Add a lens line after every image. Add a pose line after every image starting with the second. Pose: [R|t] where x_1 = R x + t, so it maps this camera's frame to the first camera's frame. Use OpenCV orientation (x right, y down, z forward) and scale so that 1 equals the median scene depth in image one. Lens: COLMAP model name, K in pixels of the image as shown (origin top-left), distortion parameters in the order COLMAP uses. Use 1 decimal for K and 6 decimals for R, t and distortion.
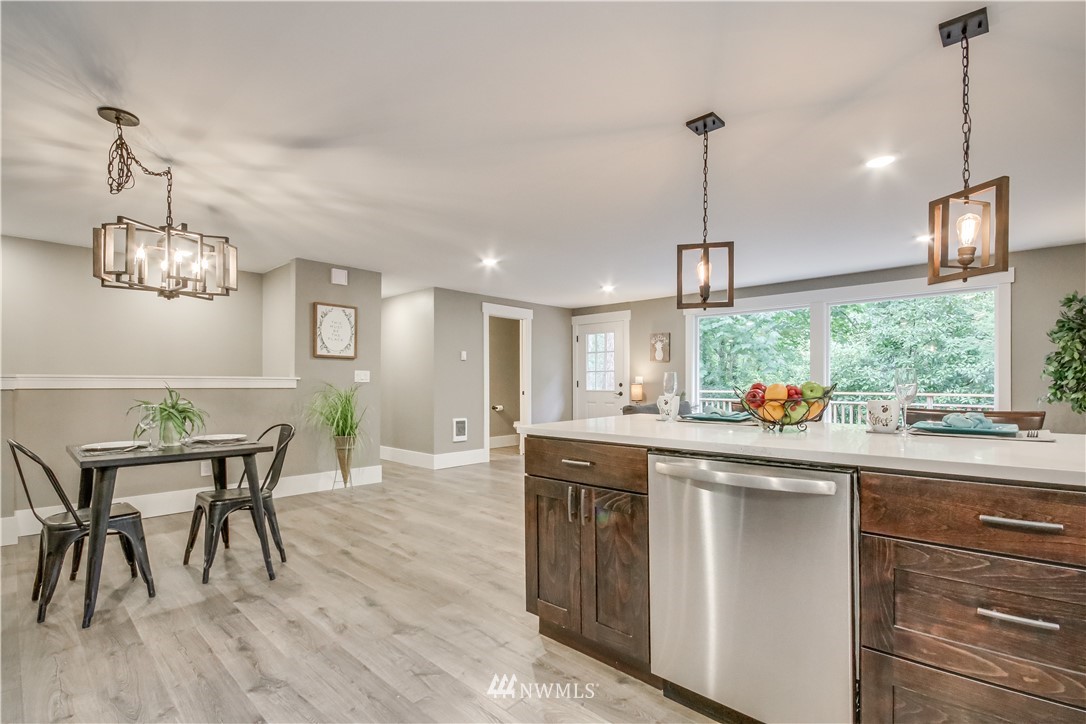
lens RADIAL K [[505.2, 0, 542.4], [0, 505.2, 382.7], [0, 0, 1]] dist [-0.002414, -0.001484]
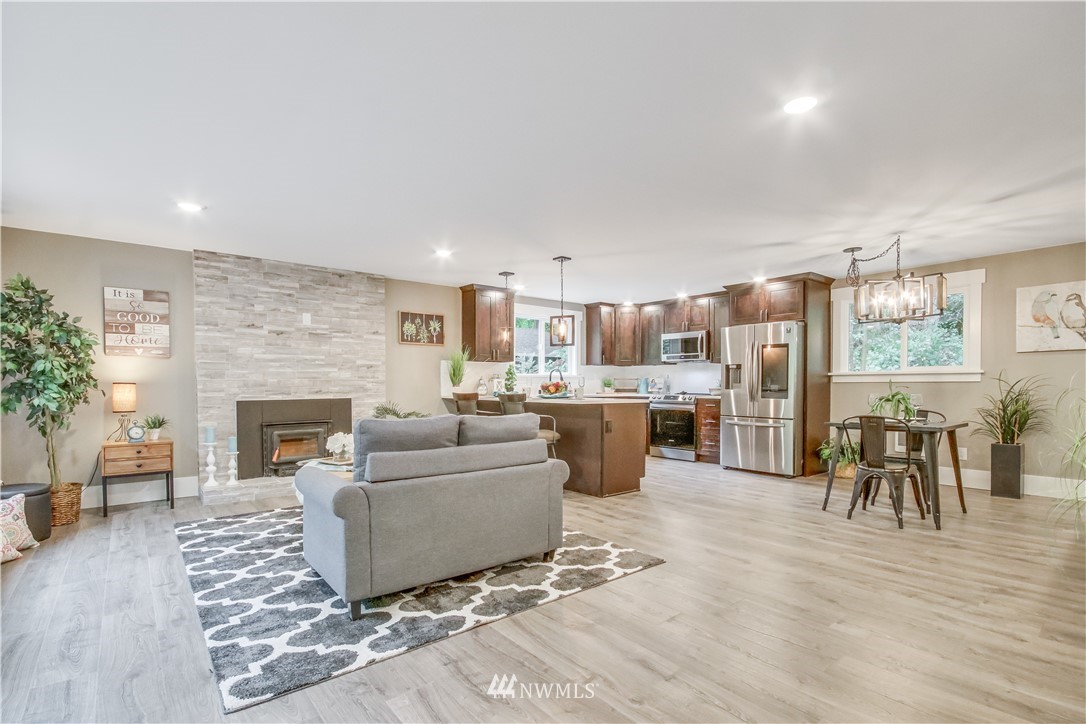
lens RADIAL K [[506.8, 0, 540.3], [0, 506.8, 397.1], [0, 0, 1]] dist [-0.002847, -0.000975]
pose [[-0.991706, -0.002016, 0.128510, 0.070603], [0.001354, 0.999658, 0.026128, 0.005979], [-0.128518, 0.026085, -0.991364, 1.604071]]
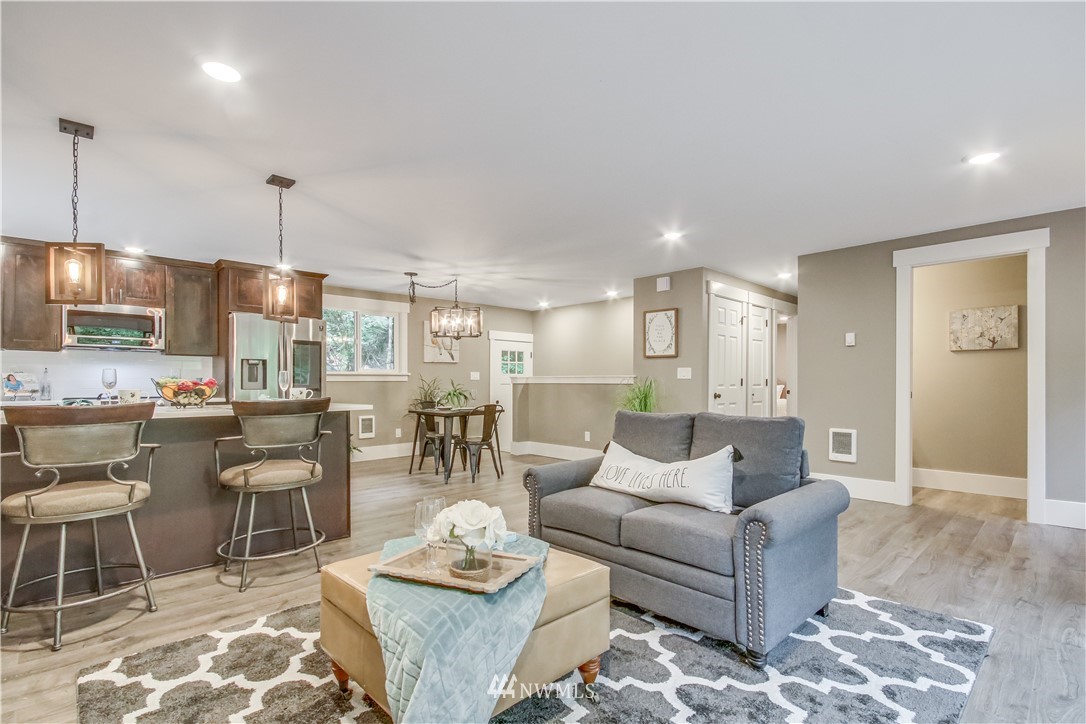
lens RADIAL K [[506.3, 0, 539.4], [0, 506.3, 382.1], [0, 0, 1]] dist [0.012478, -0.013054]
pose [[-0.058168, -0.000340, -0.998307, 0.822317], [0.001671, 0.999999, -0.000438, 0.006773], [0.998305, -0.001694, -0.058167, 0.896479]]
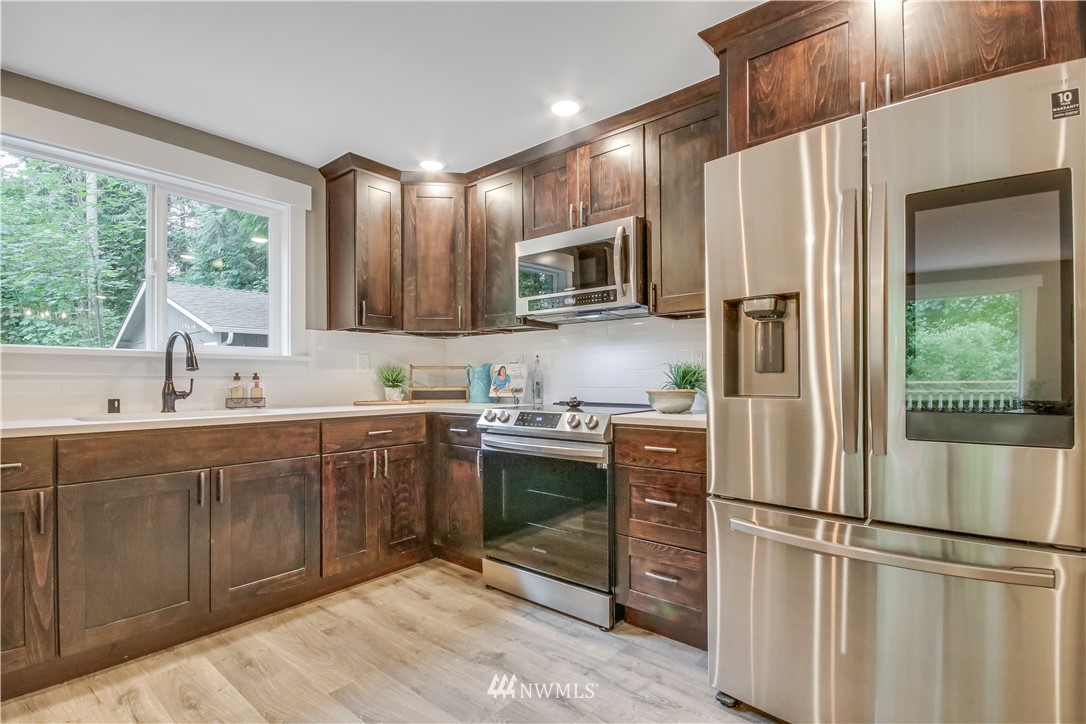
lens RADIAL K [[512.7, 0, 544.7], [0, 512.7, 377.2], [0, 0, 1]] dist [-0.001204, -0.000431]
pose [[-0.997577, 0.005191, -0.069372, -0.099693], [0.005623, 0.999966, -0.006039, 0.009417], [0.069338, -0.006414, -0.997573, 0.526525]]
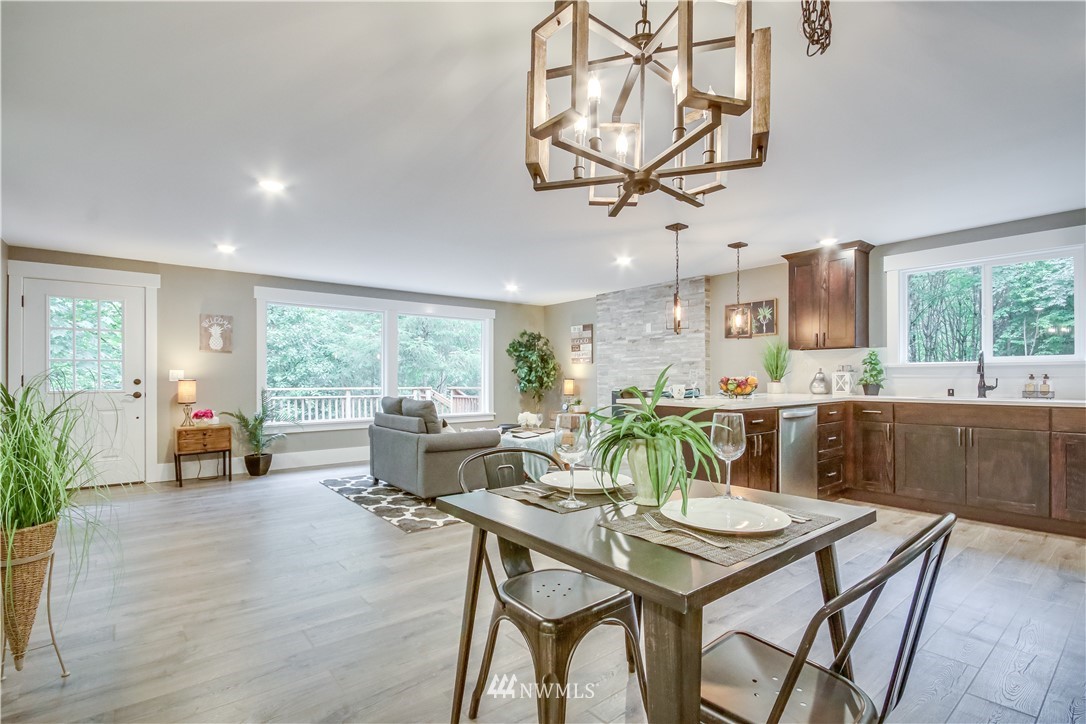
lens RADIAL K [[505.2, 0, 541.7], [0, 505.2, 376.1], [0, 0, 1]] dist [-0.001540, -0.005097]
pose [[0.130863, 0.006204, 0.991381, -0.741050], [0.003319, 0.999972, -0.006696, 0.005002], [-0.991395, 0.004166, 0.130839, 0.632306]]
